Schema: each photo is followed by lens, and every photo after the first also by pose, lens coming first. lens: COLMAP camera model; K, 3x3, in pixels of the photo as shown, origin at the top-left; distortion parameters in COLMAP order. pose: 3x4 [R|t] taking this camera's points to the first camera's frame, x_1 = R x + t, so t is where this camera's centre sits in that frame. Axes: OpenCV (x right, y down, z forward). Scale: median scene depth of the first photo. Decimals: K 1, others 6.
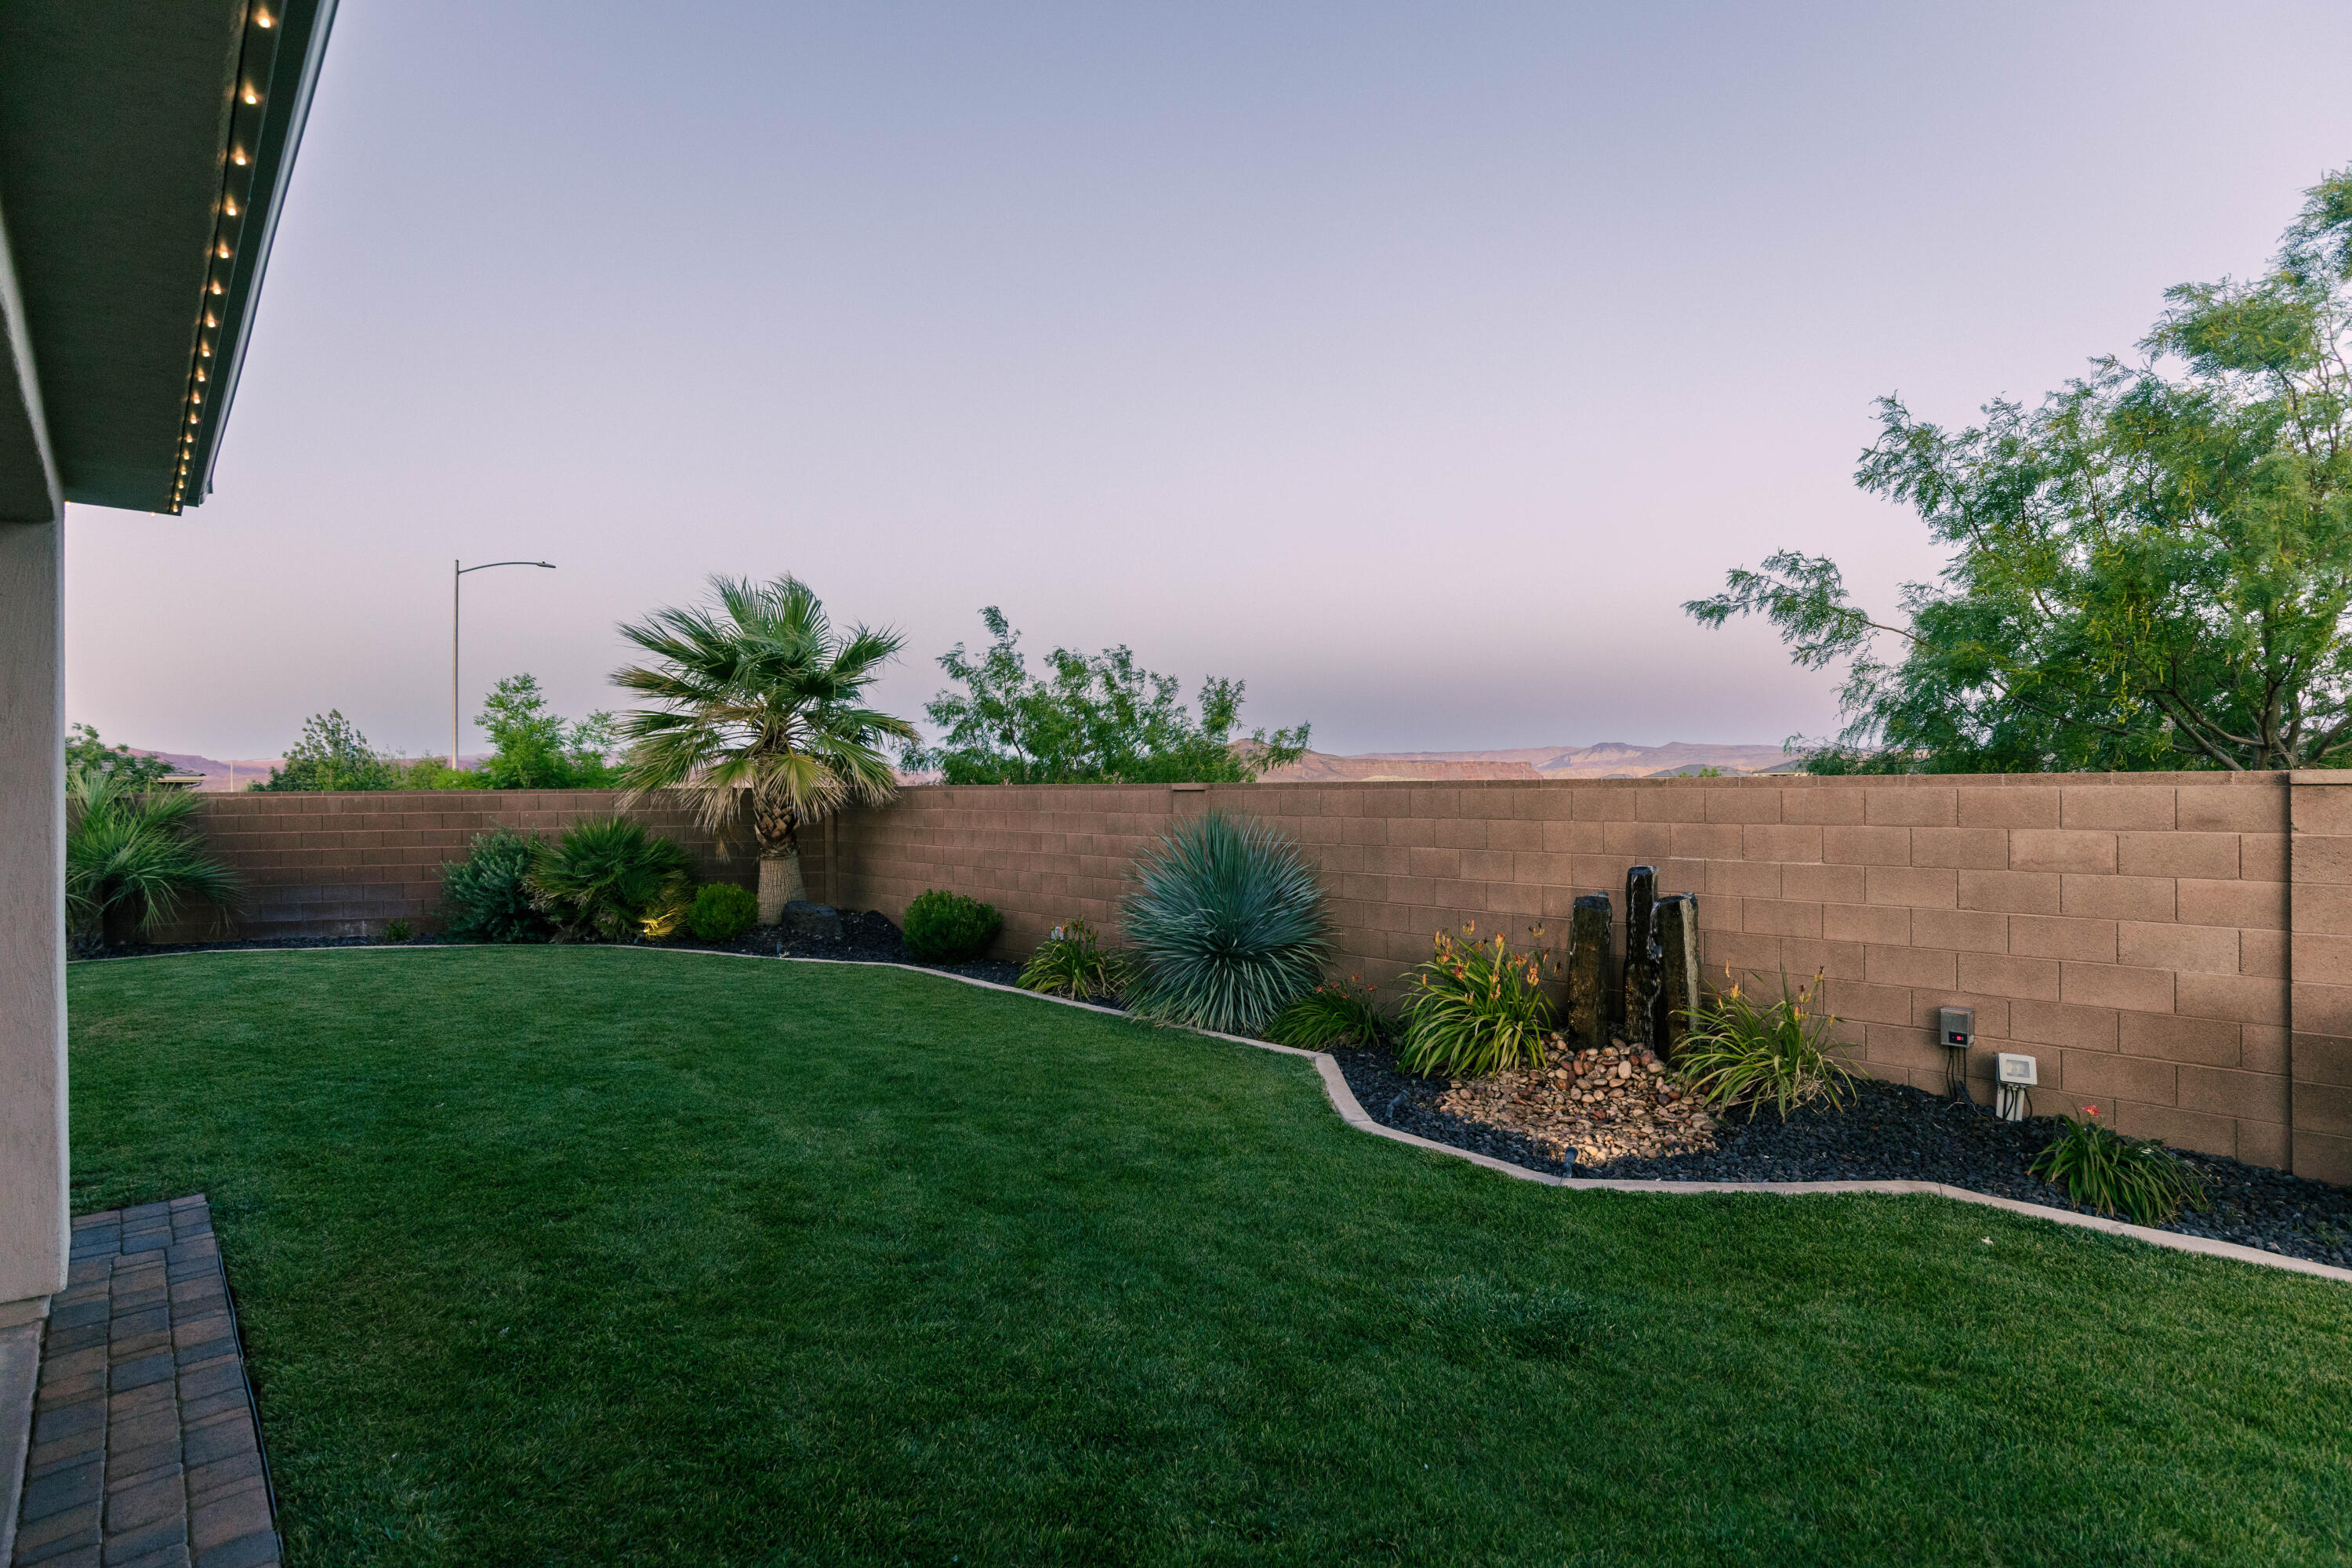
lens RADIAL K [[1194.7, 0, 1176.0], [0, 1194.7, 784.0], [0, 0, 1]] dist [-0.000005, -0.000007]
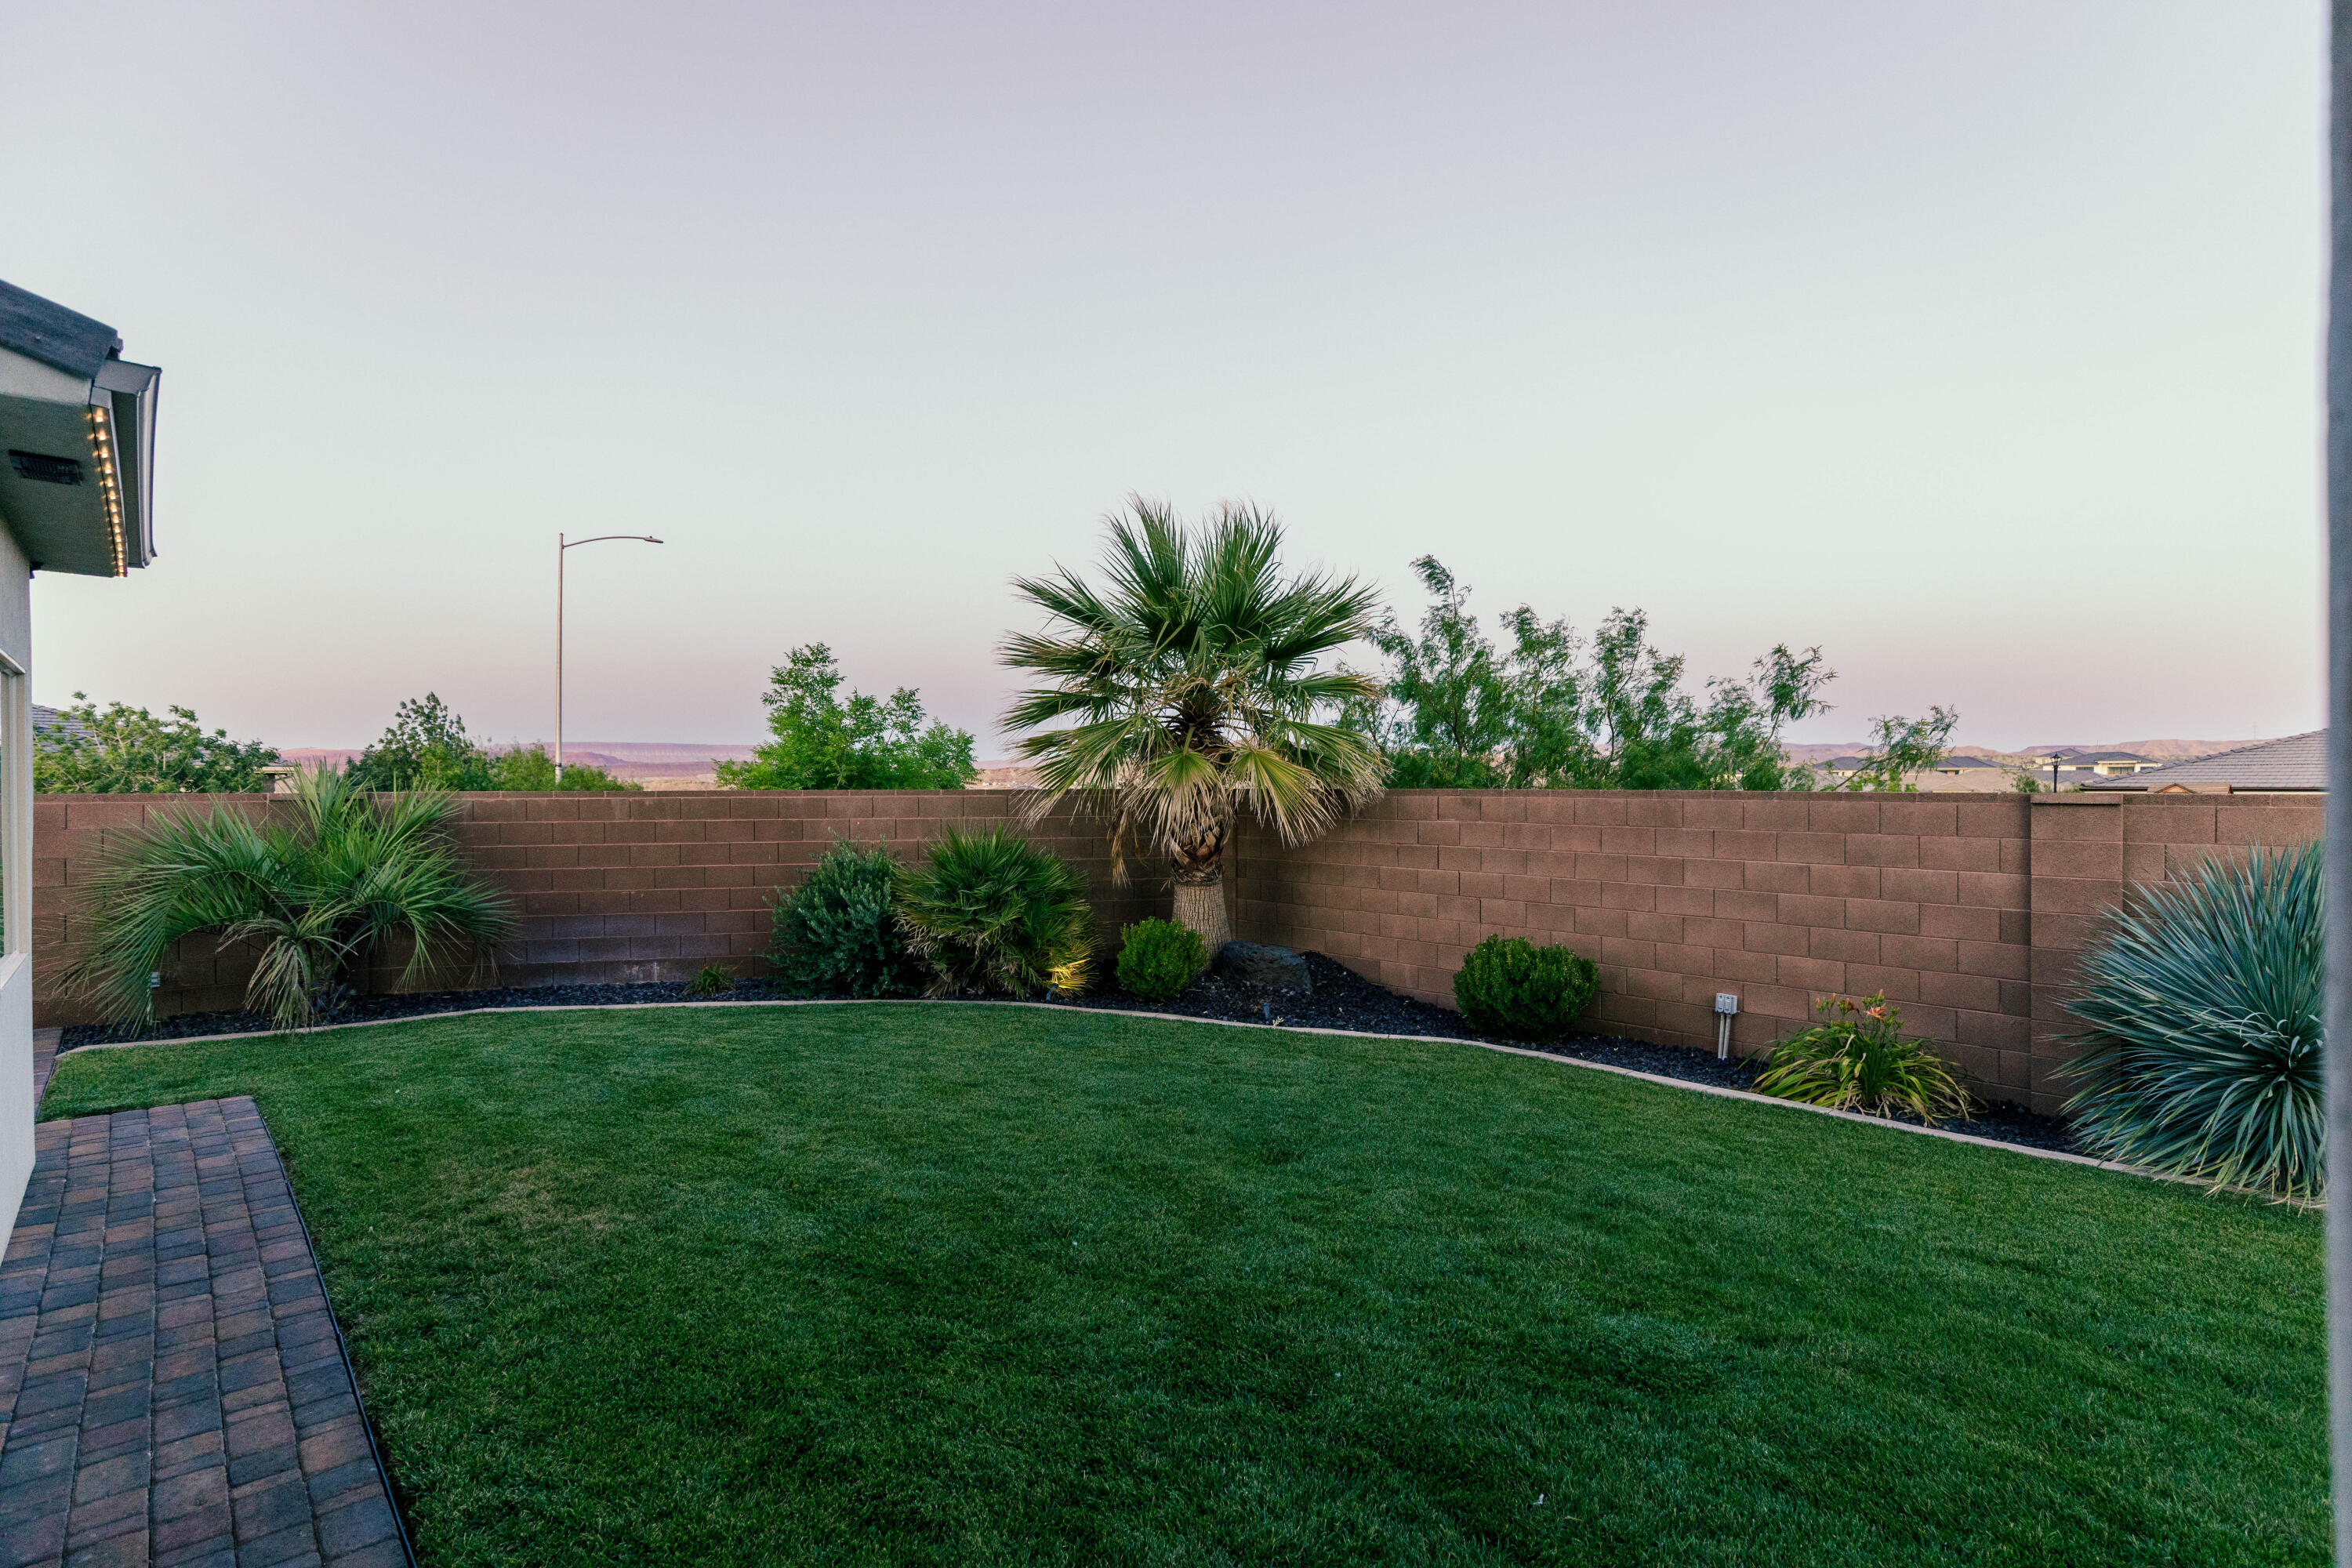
lens RADIAL K [[1209.5, 0, 1170.9], [0, 1209.5, 746.2], [0, 0, 1]] dist [-0.002468, -0.000202]
pose [[0.999810, 0.004733, -0.018922, -0.340576], [-0.005205, 0.999675, -0.024943, -0.005232], [0.018798, 0.025036, 0.999510, 0.236353]]
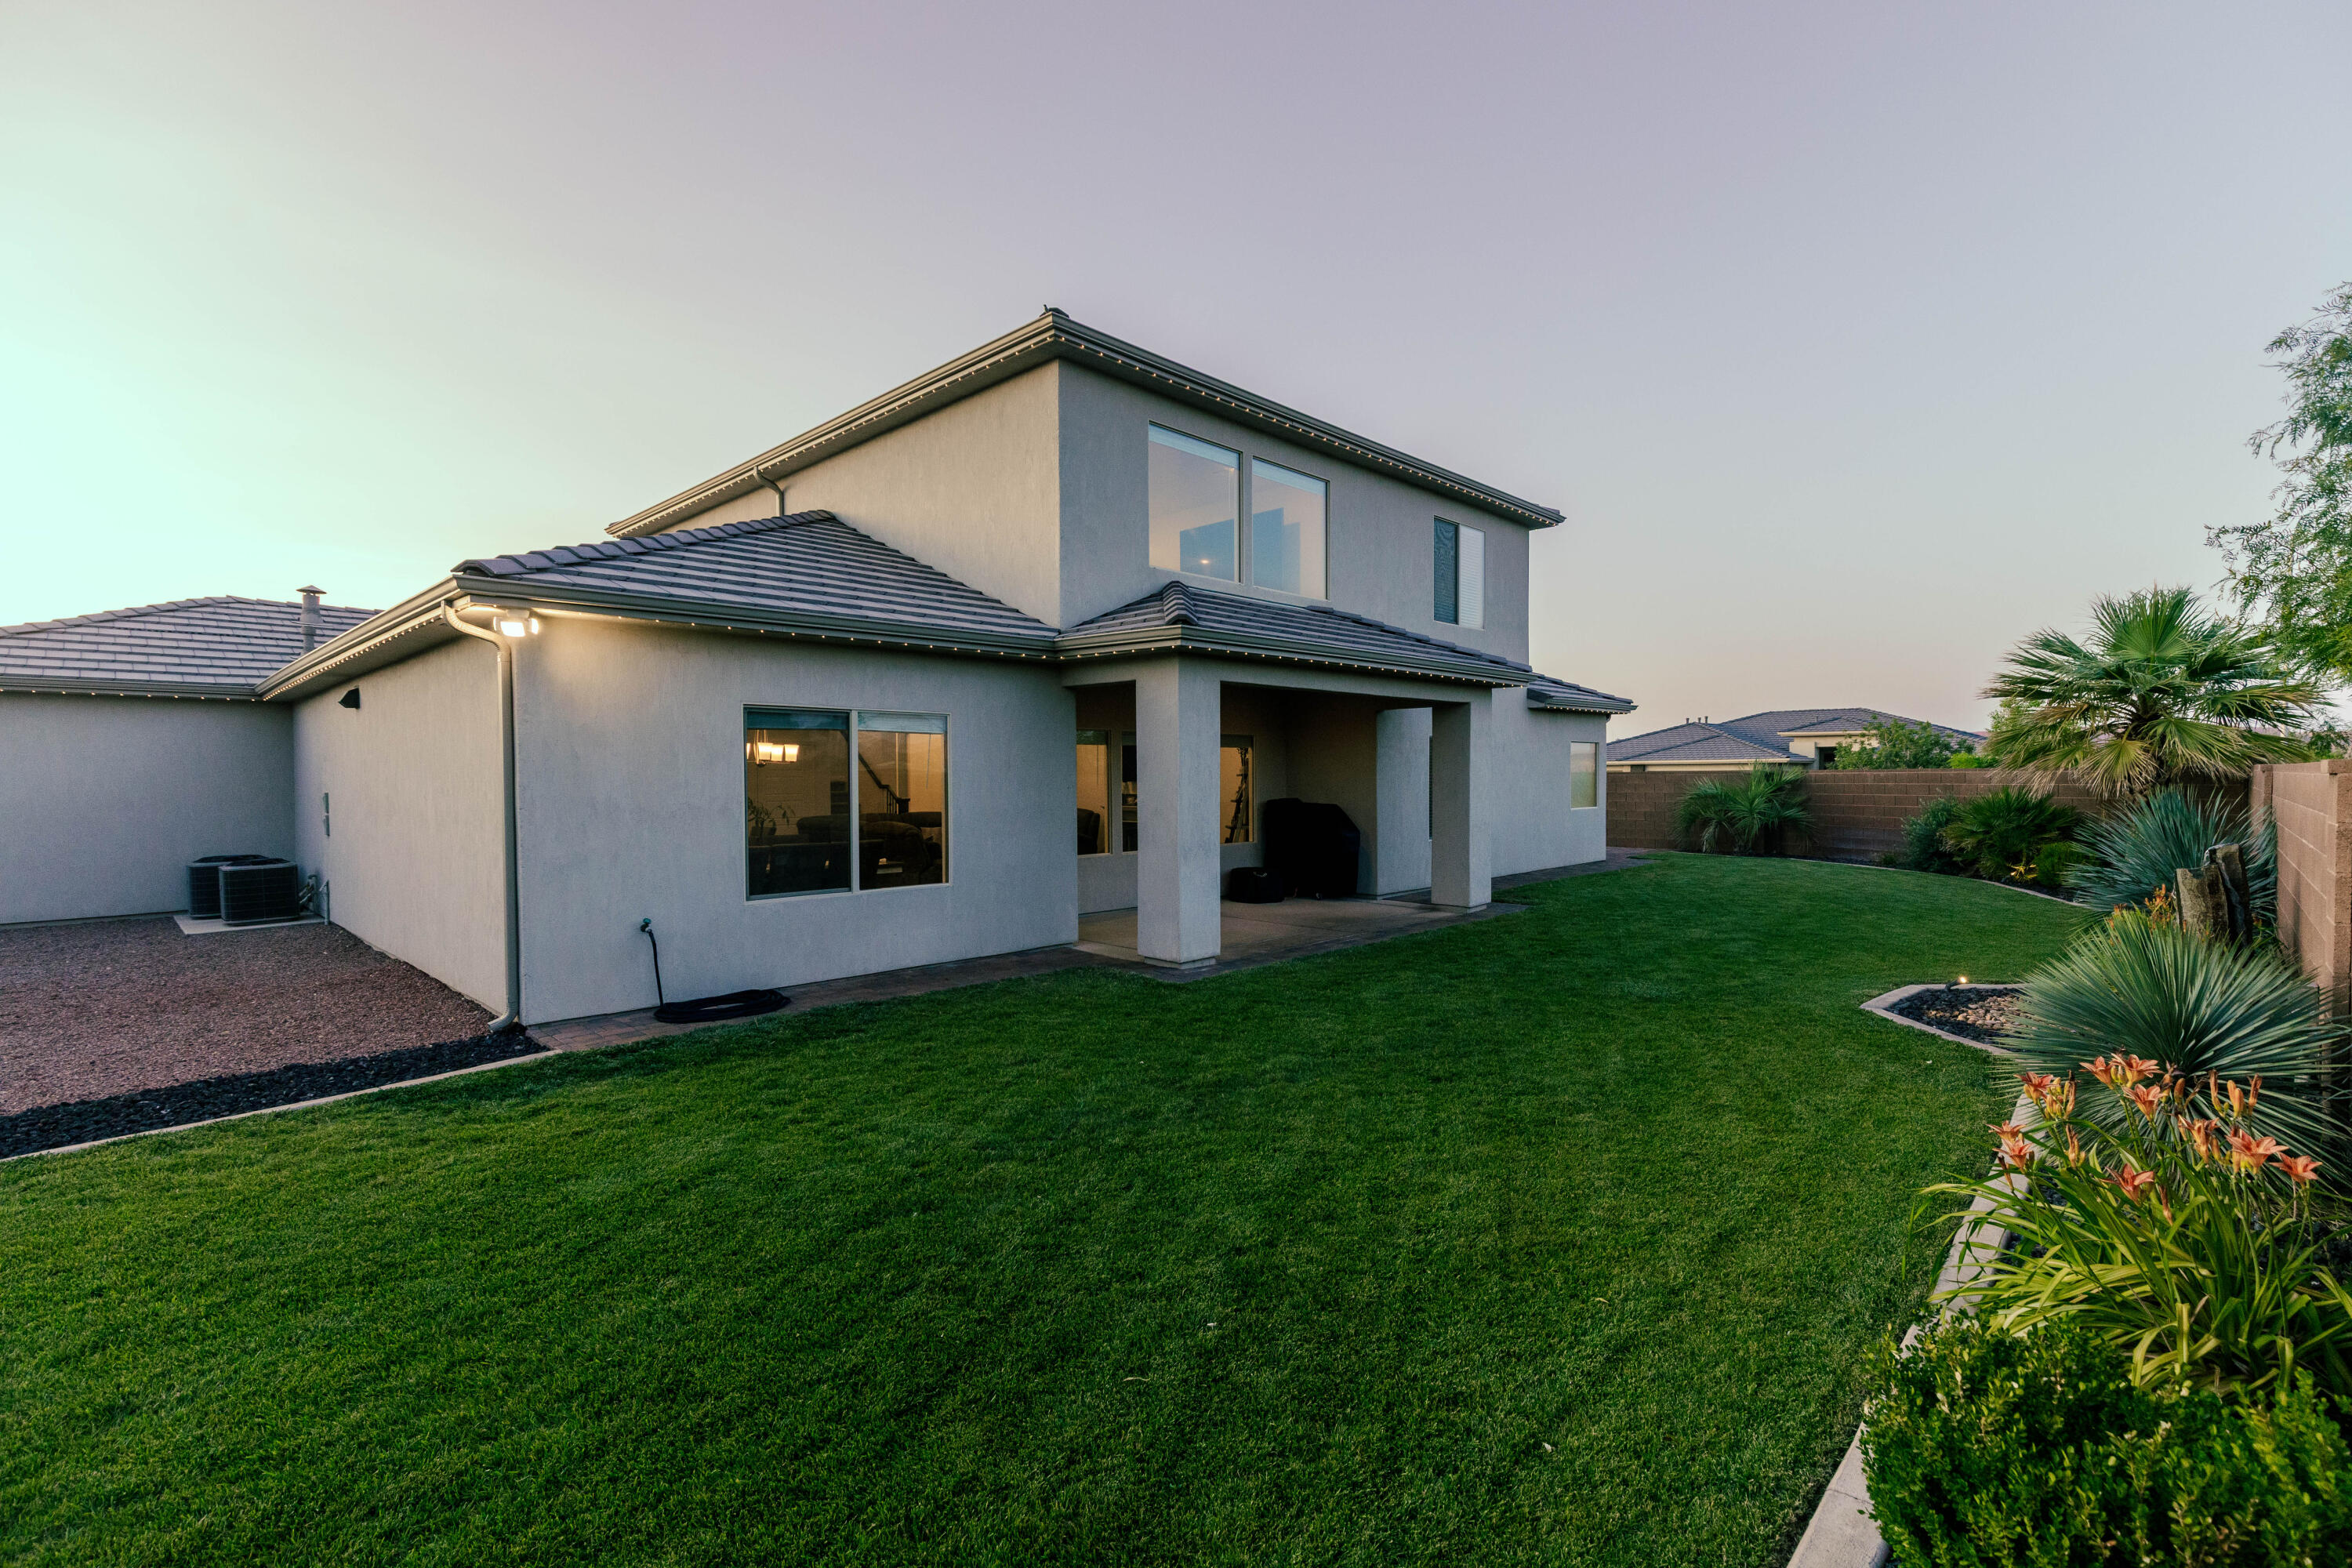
lens RADIAL K [[1060.5, 0, 1176.0], [0, 1060.5, 784.0], [0, 0, 1]] dist [-0.000624, -0.000084]
pose [[0.080604, 0.018252, -0.996579, 0.636441], [0.004139, 0.999818, 0.018646, -0.004842], [0.996738, -0.005628, 0.080513, -0.040431]]
